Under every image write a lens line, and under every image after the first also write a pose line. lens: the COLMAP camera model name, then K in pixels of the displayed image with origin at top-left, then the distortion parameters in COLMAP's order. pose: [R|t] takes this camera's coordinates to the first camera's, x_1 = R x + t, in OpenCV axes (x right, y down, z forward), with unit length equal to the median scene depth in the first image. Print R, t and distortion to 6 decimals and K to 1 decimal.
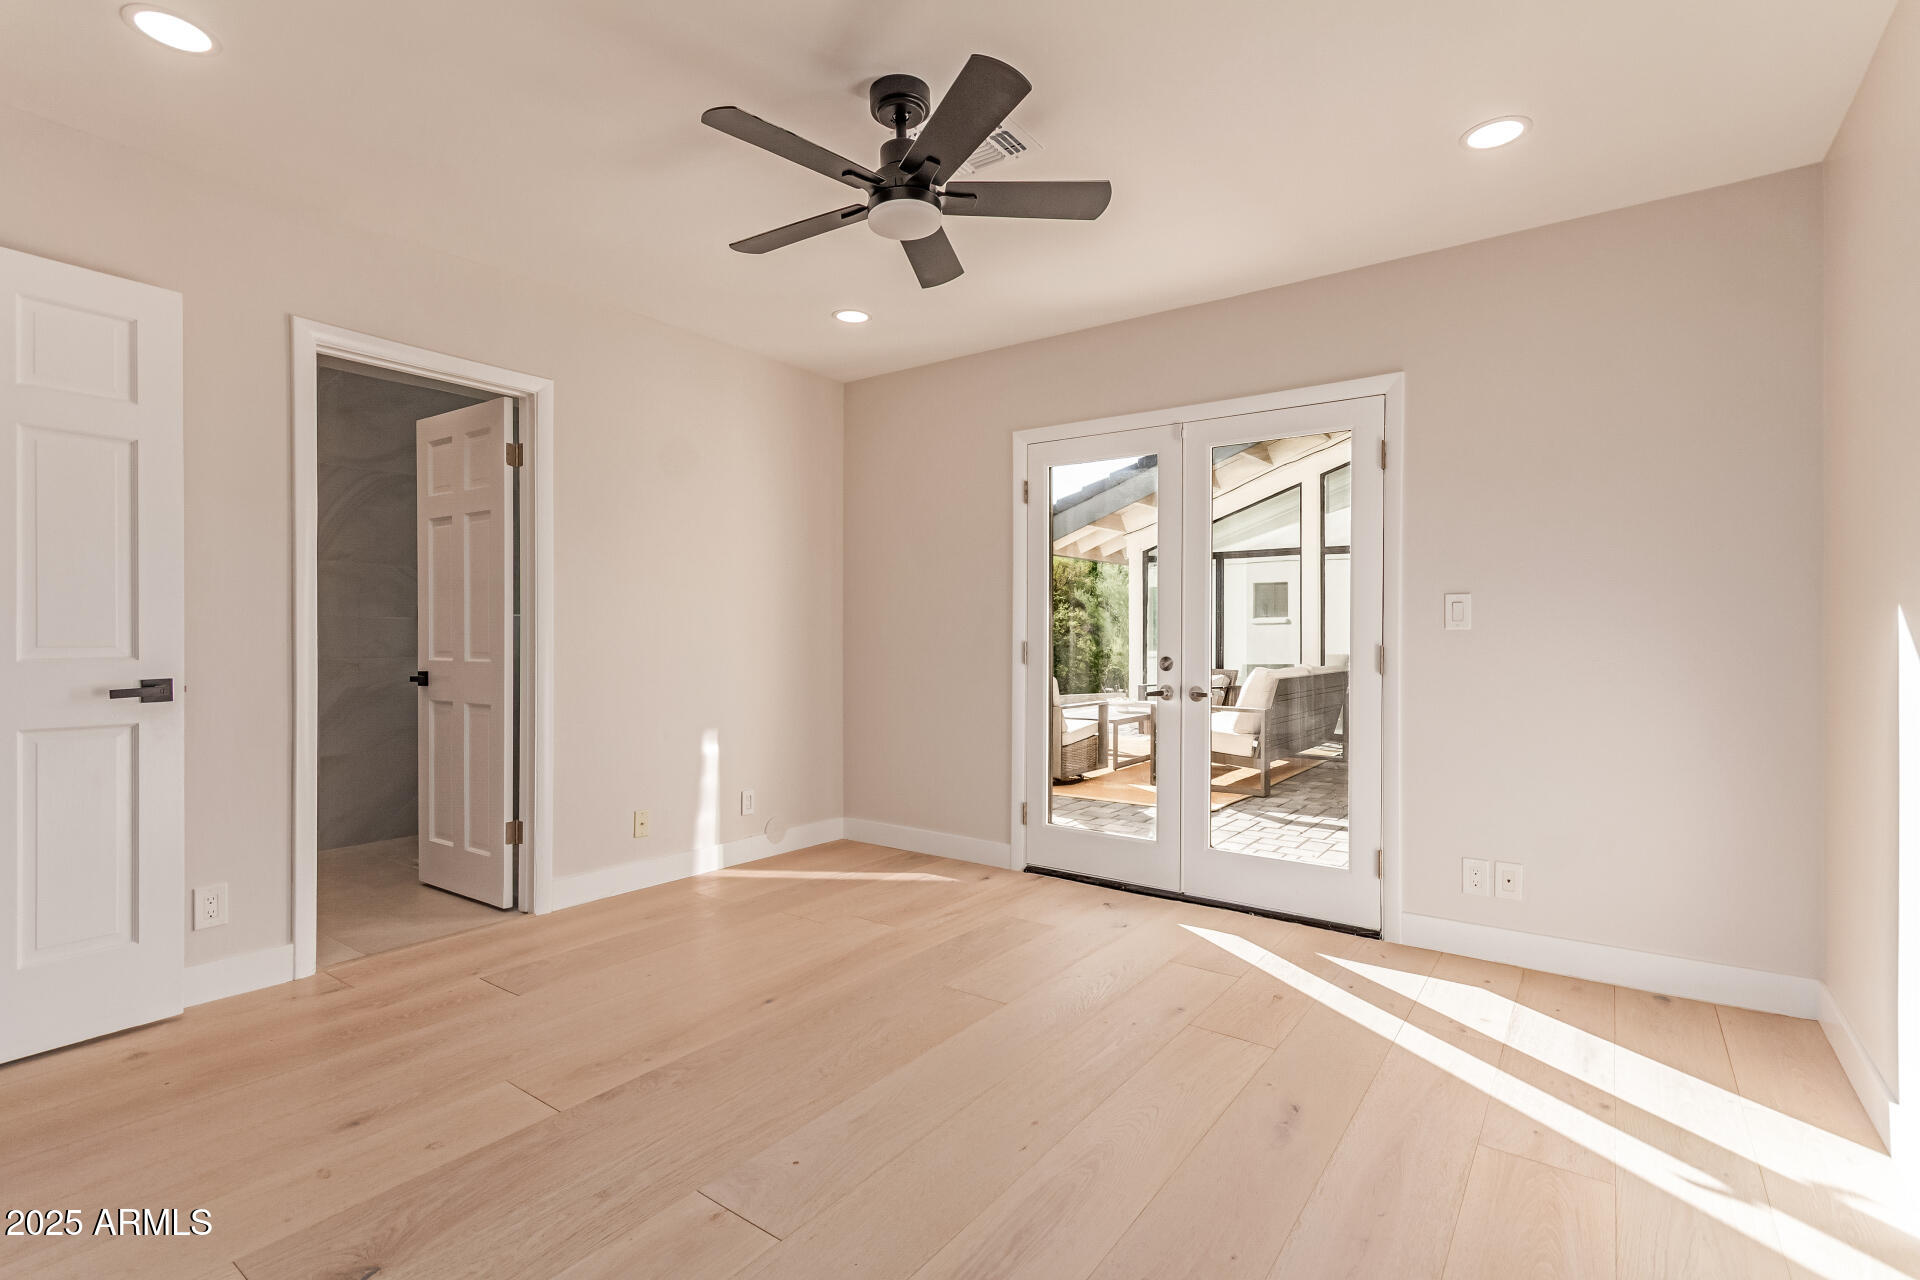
lens RADIAL K [[882.7, 0, 990.6], [0, 882.7, 642.4], [0, 0, 1]] dist [0.002106, 0.000431]
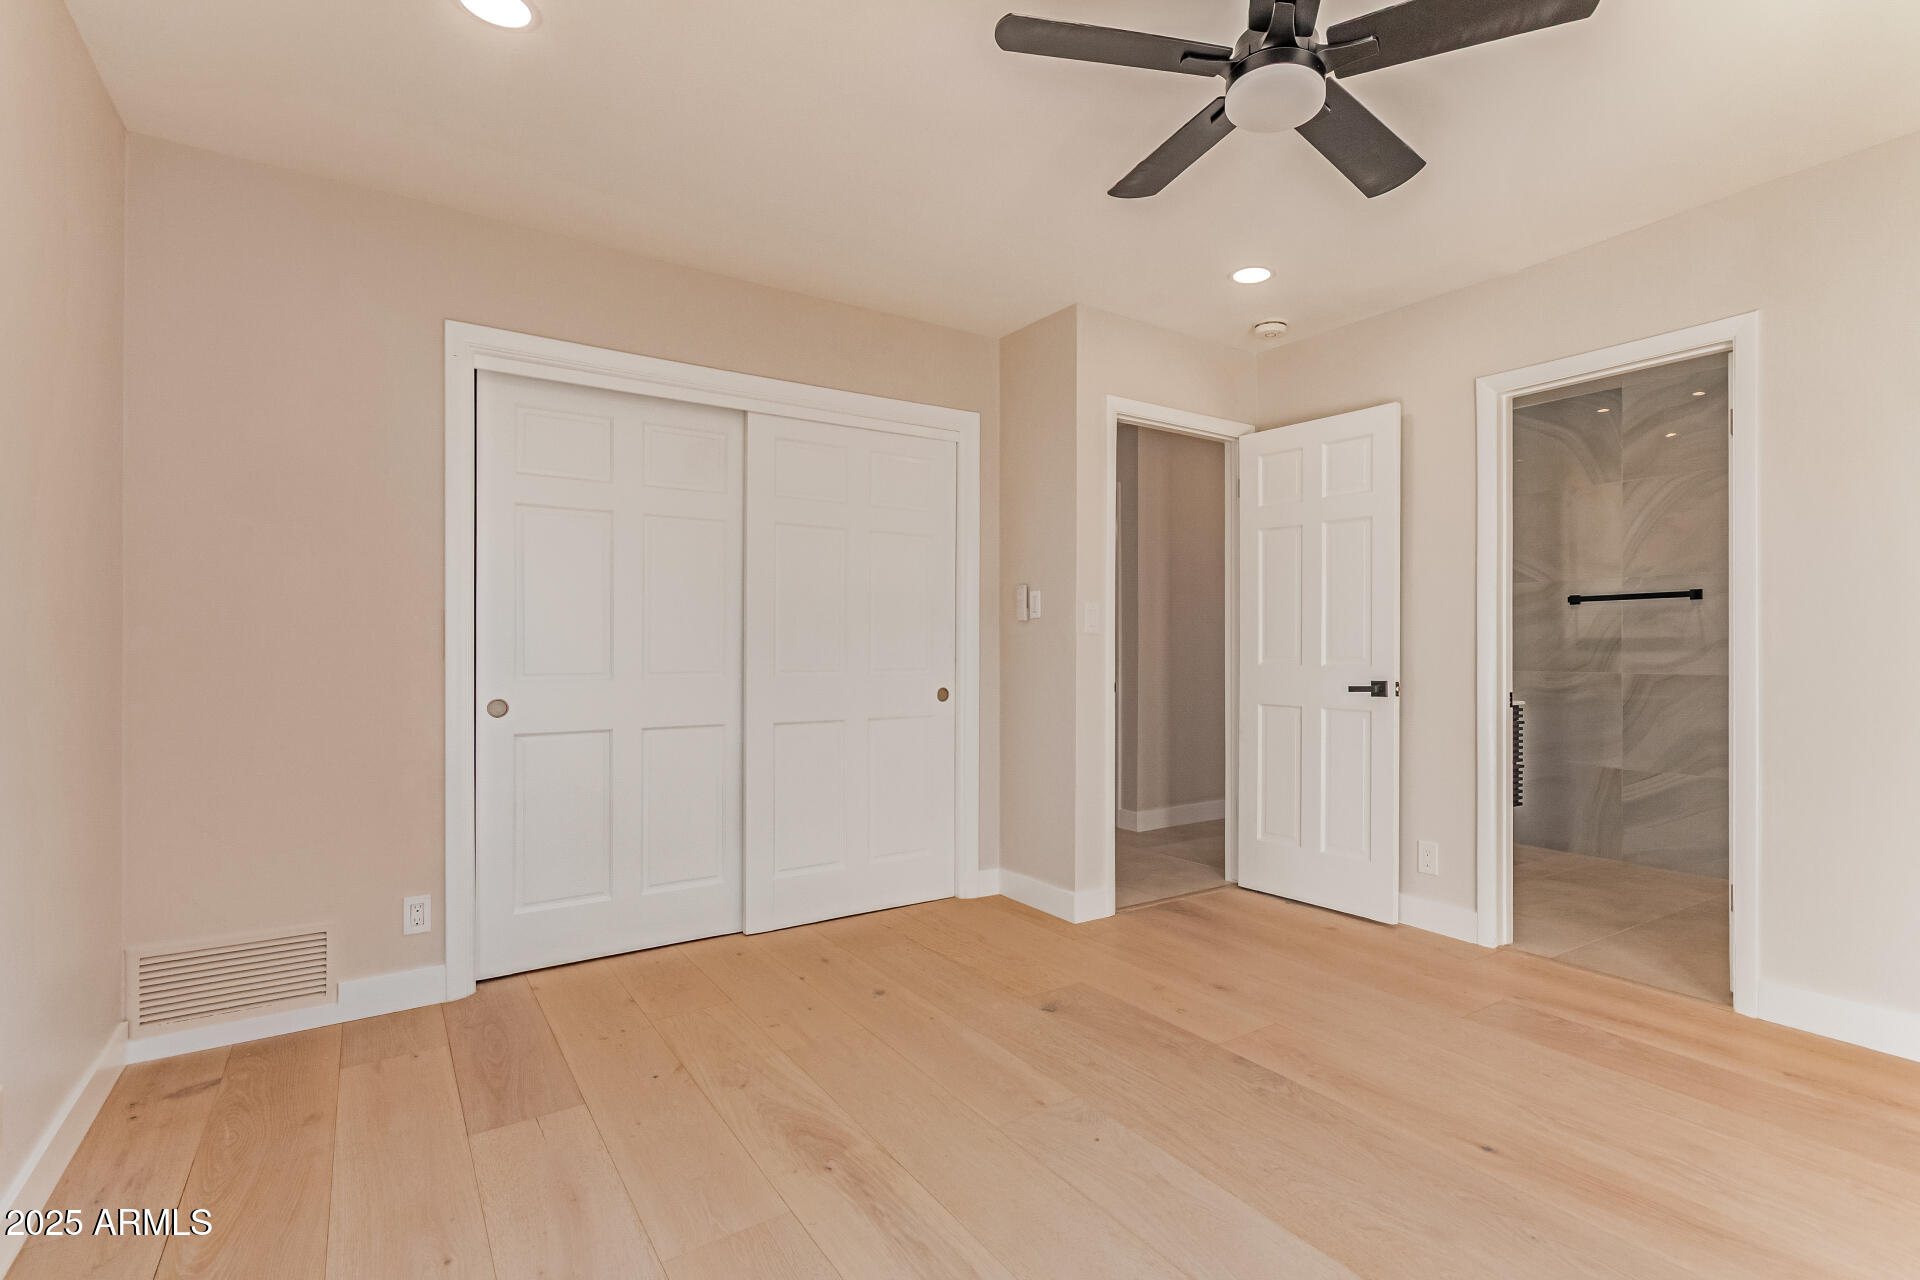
lens RADIAL K [[882.7, 0, 990.6], [0, 882.7, 642.4], [0, 0, 1]] dist [0.002106, 0.000431]
pose [[-0.341213, -0.009265, -0.939940, 0.605673], [-0.008288, 0.999942, -0.006848, -0.005068], [0.939950, 0.005453, -0.341270, 0.896631]]
